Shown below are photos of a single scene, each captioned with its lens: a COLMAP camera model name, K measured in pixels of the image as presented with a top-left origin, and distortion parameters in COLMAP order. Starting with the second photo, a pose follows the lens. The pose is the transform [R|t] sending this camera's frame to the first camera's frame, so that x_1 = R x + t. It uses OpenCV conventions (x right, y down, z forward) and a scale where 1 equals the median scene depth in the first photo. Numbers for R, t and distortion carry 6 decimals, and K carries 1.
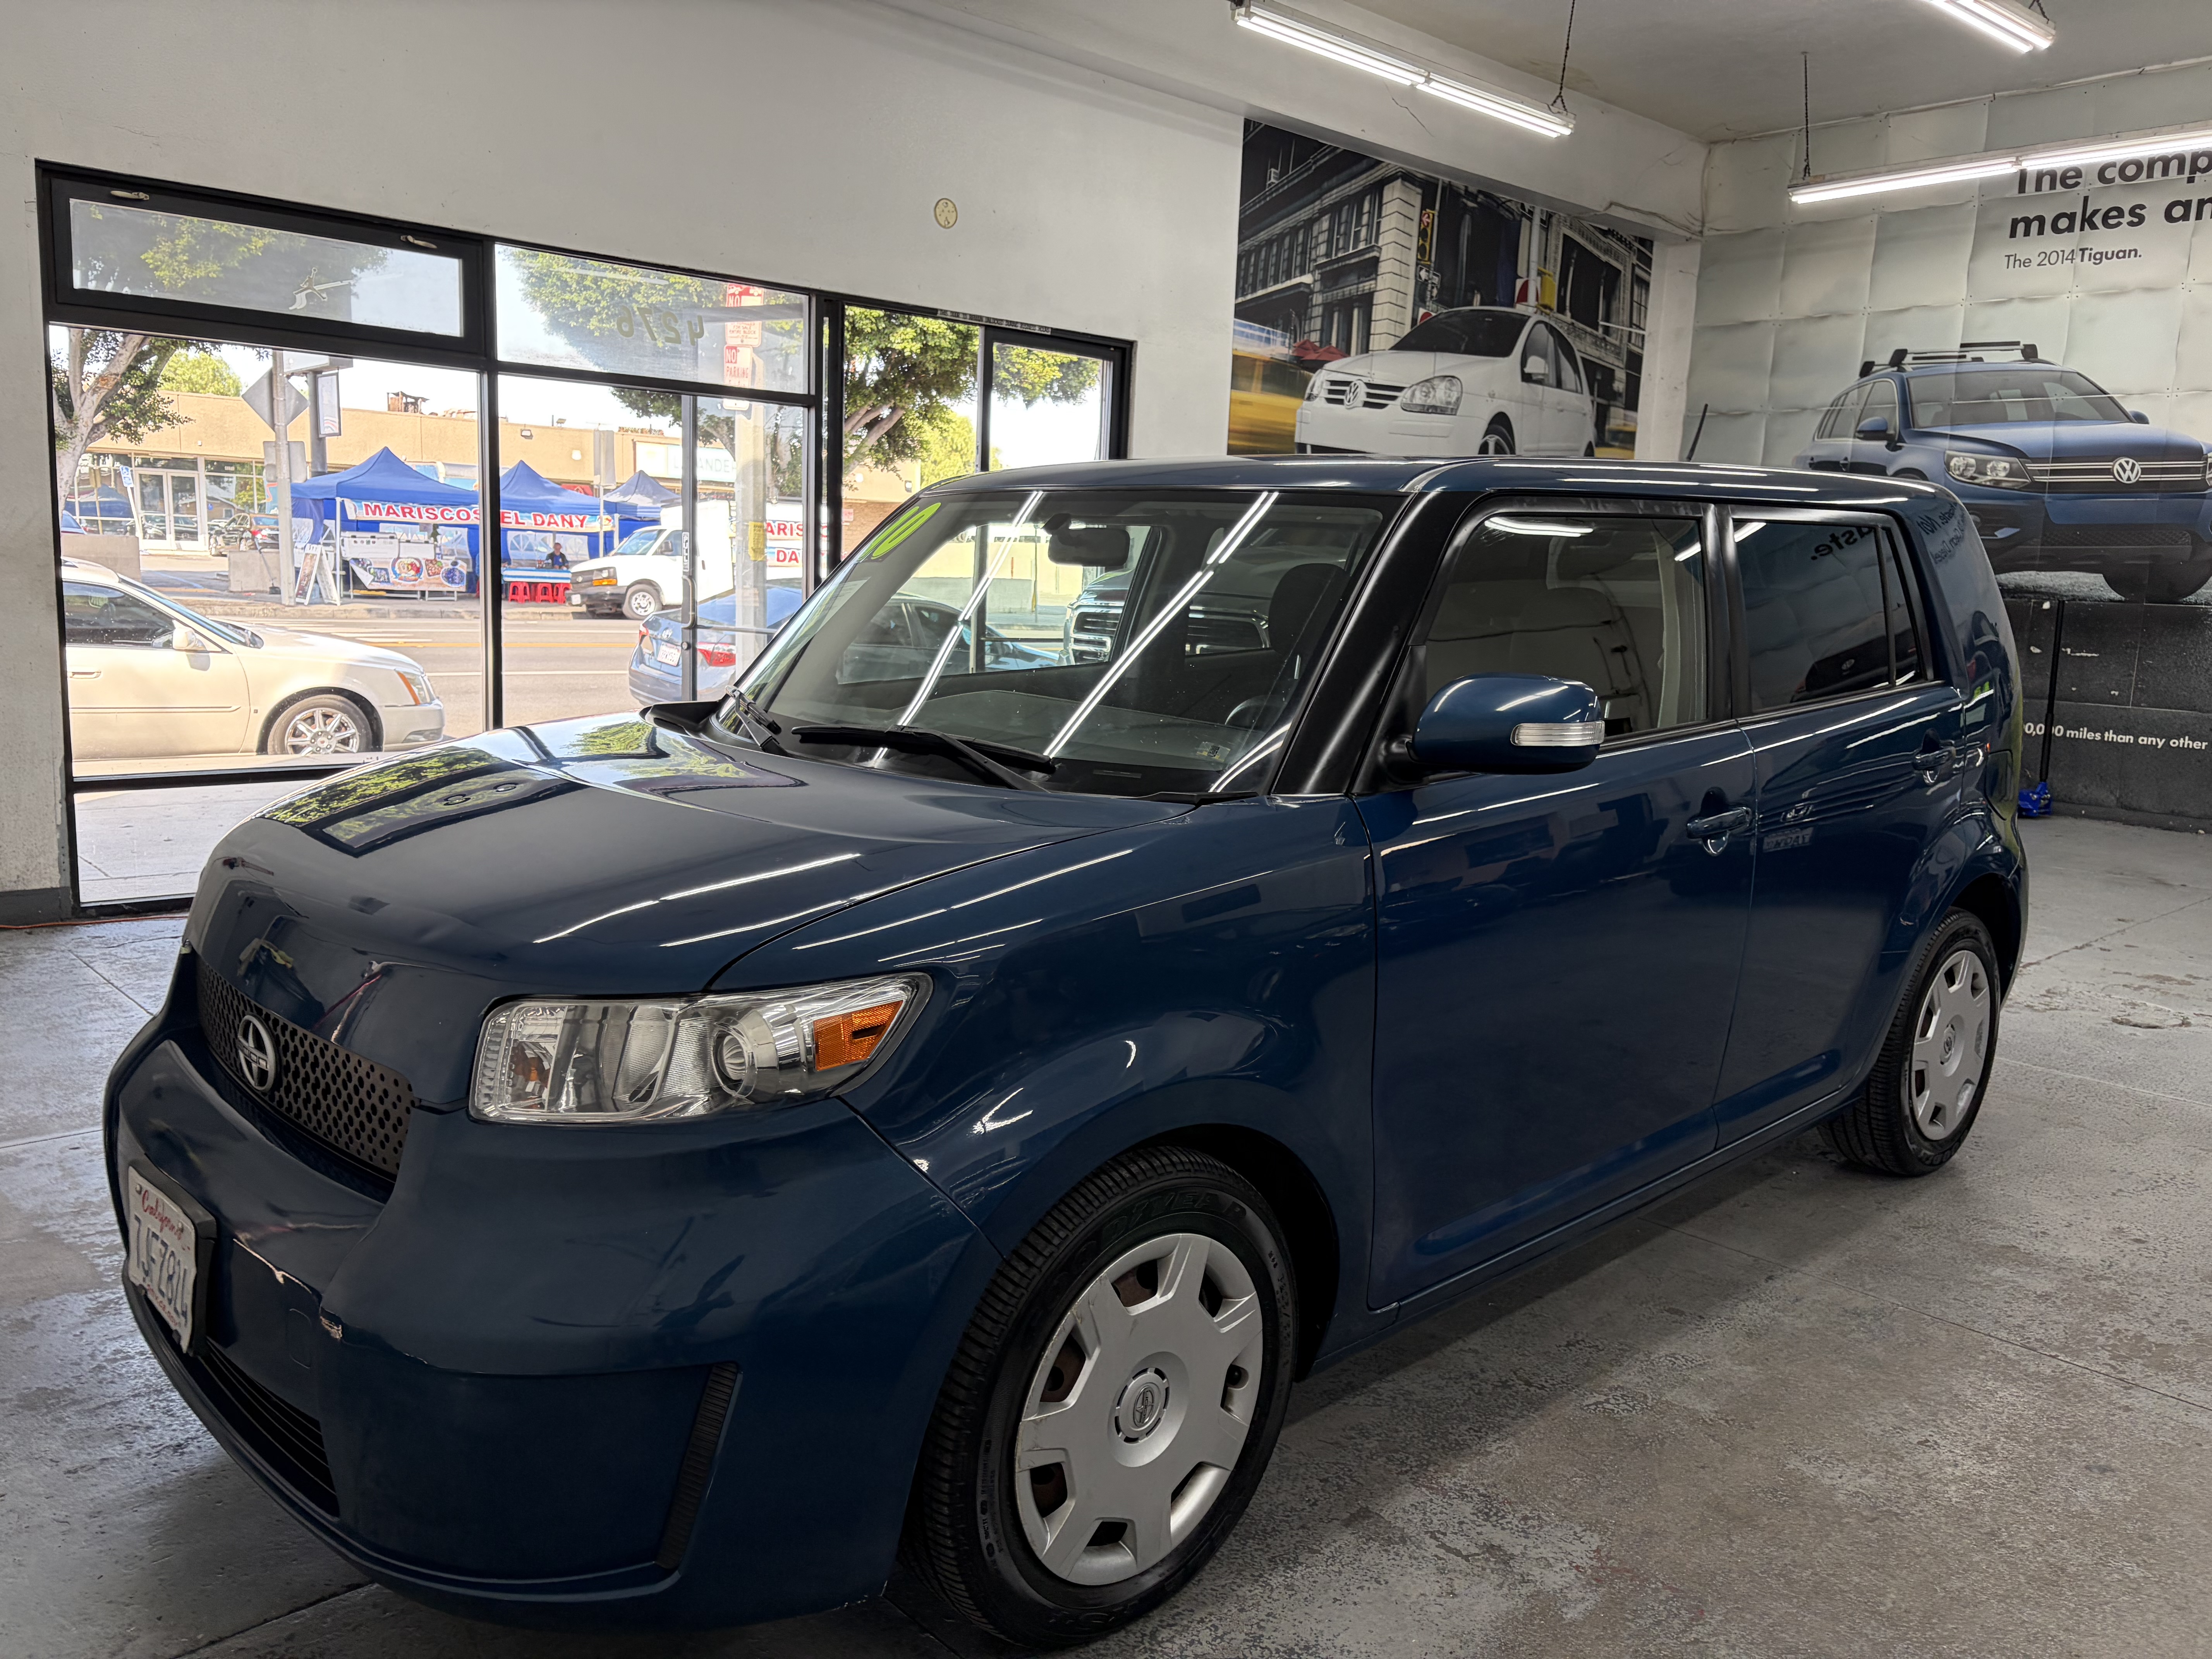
lens RADIAL K [[1680.3, 0, 1101.0], [0, 1680.3, 828.4], [0, 0, 1]] dist [0.038807, -0.034797]
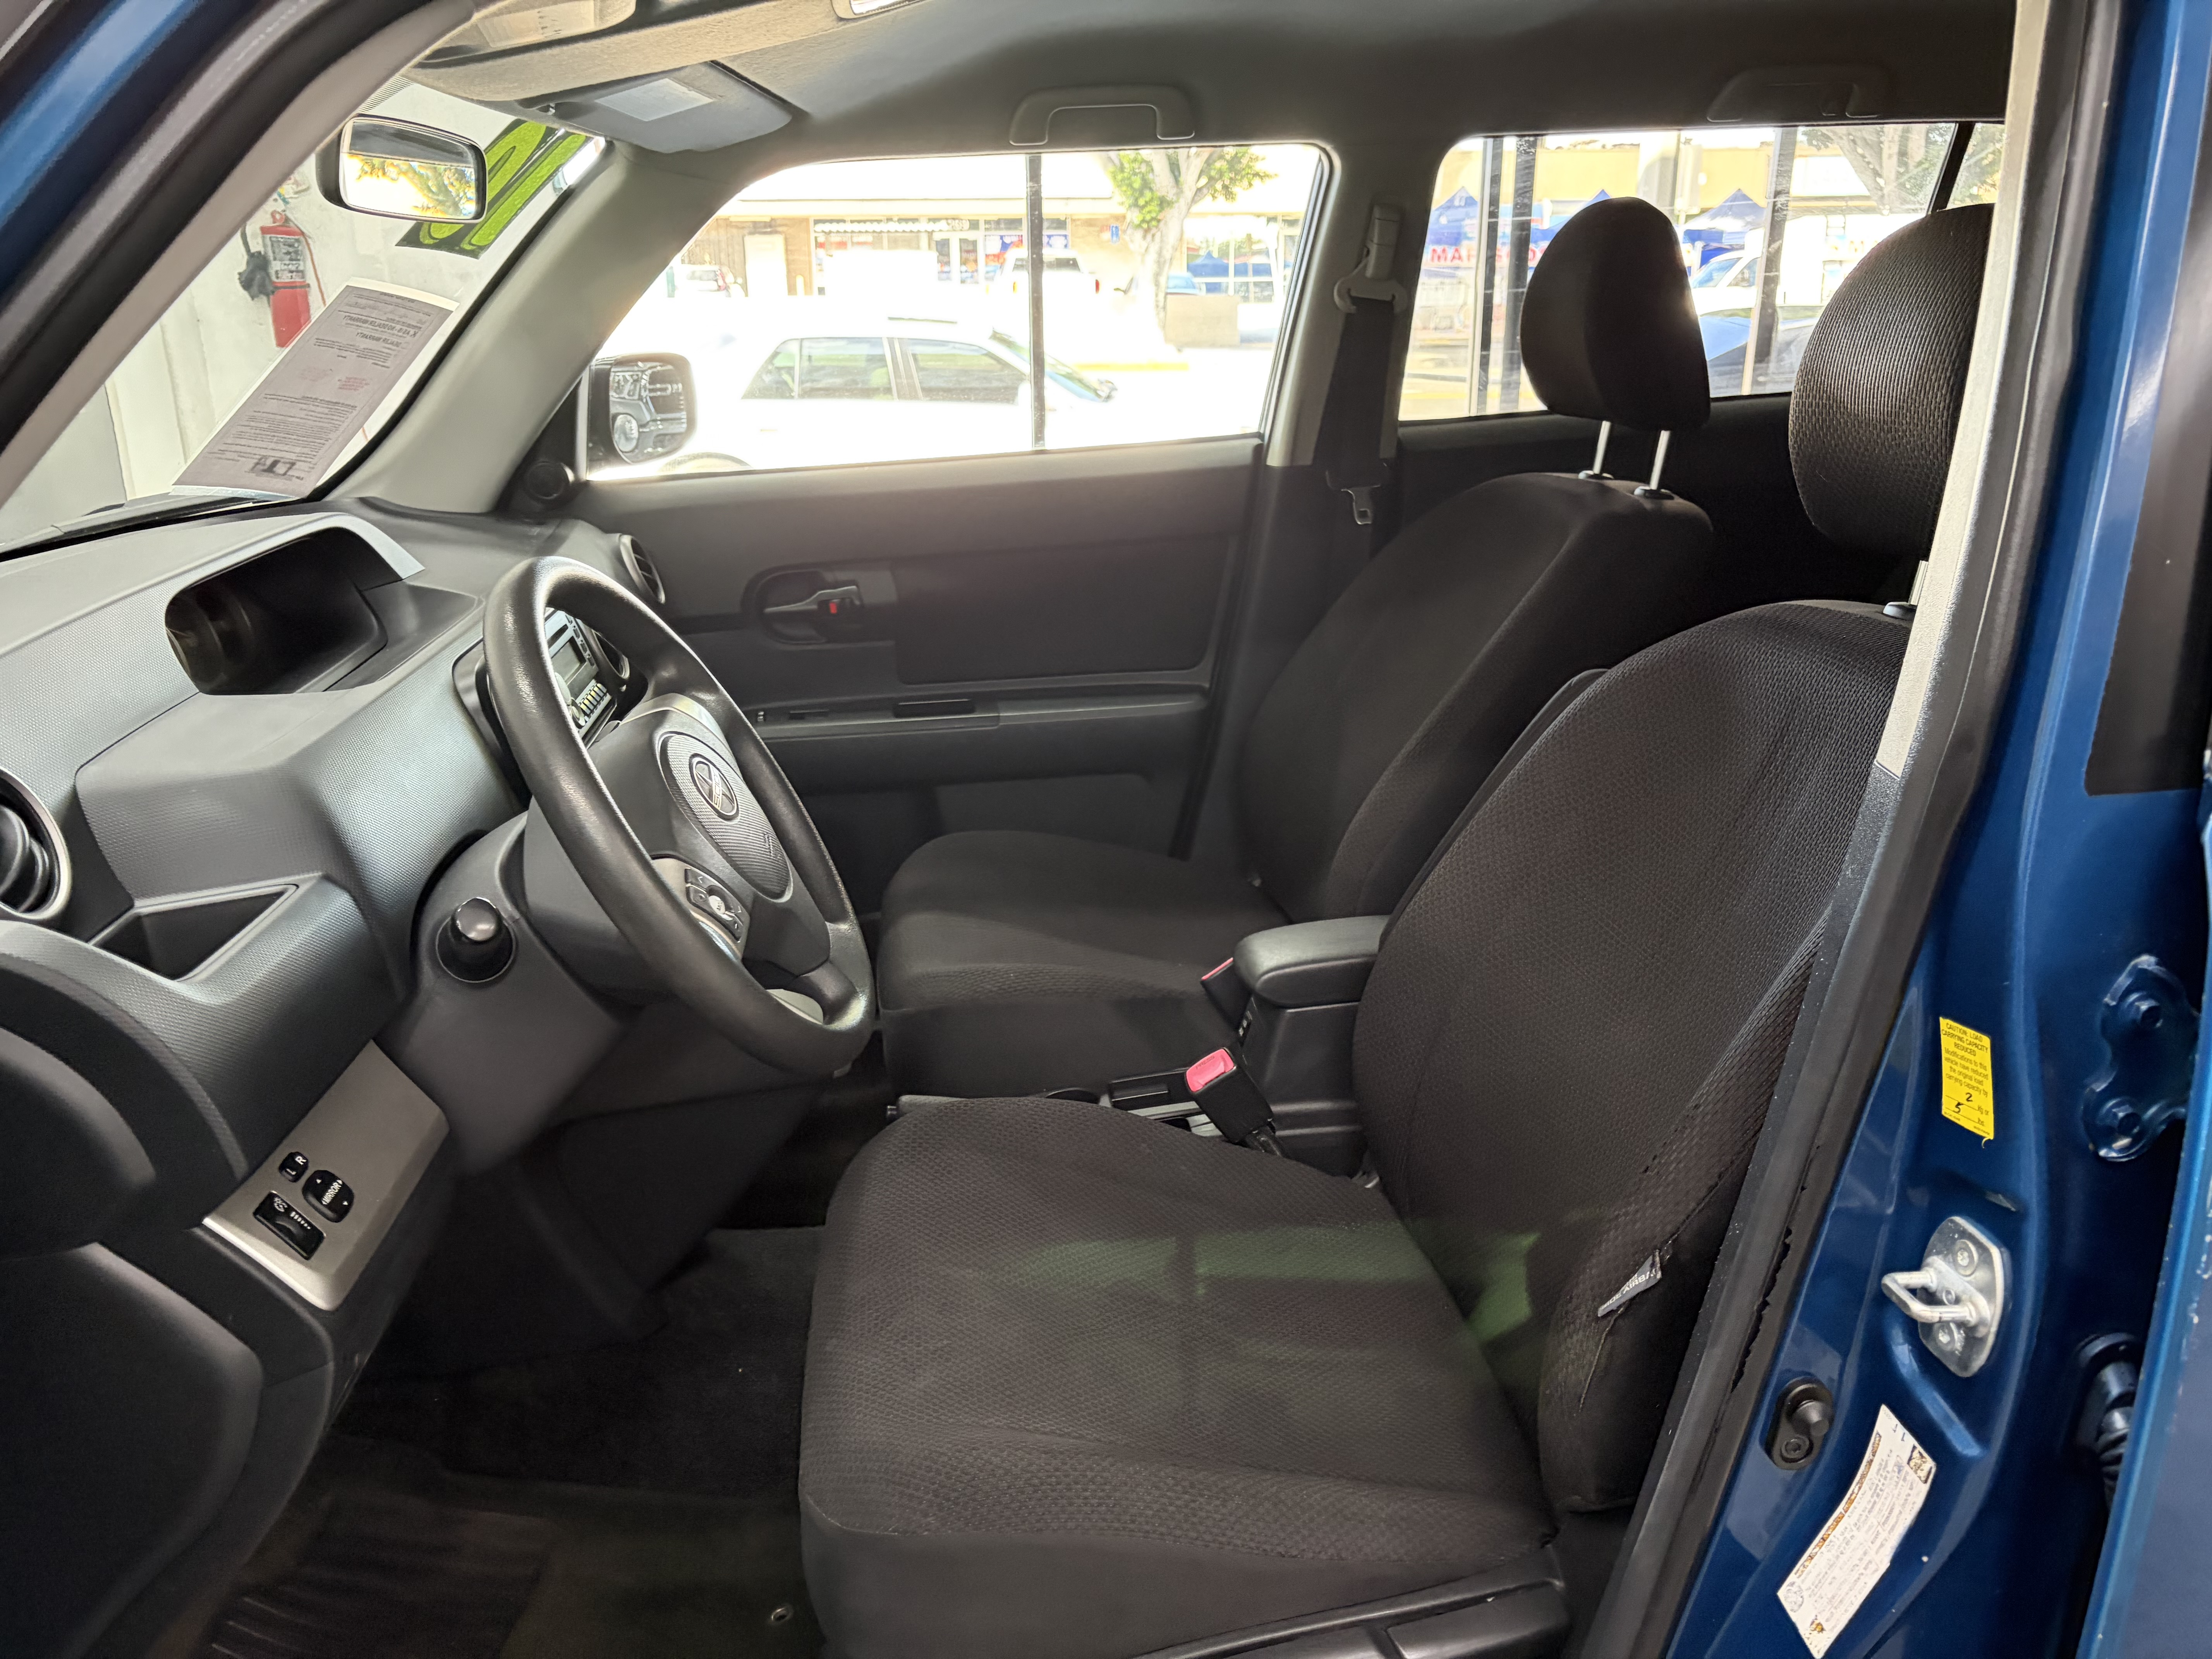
lens RADIAL K [[1680.3, 0, 1146.2], [0, 1680.3, 809.3], [0, 0, 1]] dist [0.038807, -0.034797]
pose [[0.809436, 0.126852, -0.573343, 0.217849], [-0.047614, 0.987351, 0.151230, -0.043764], [0.585275, -0.095112, 0.805237, 0.394531]]
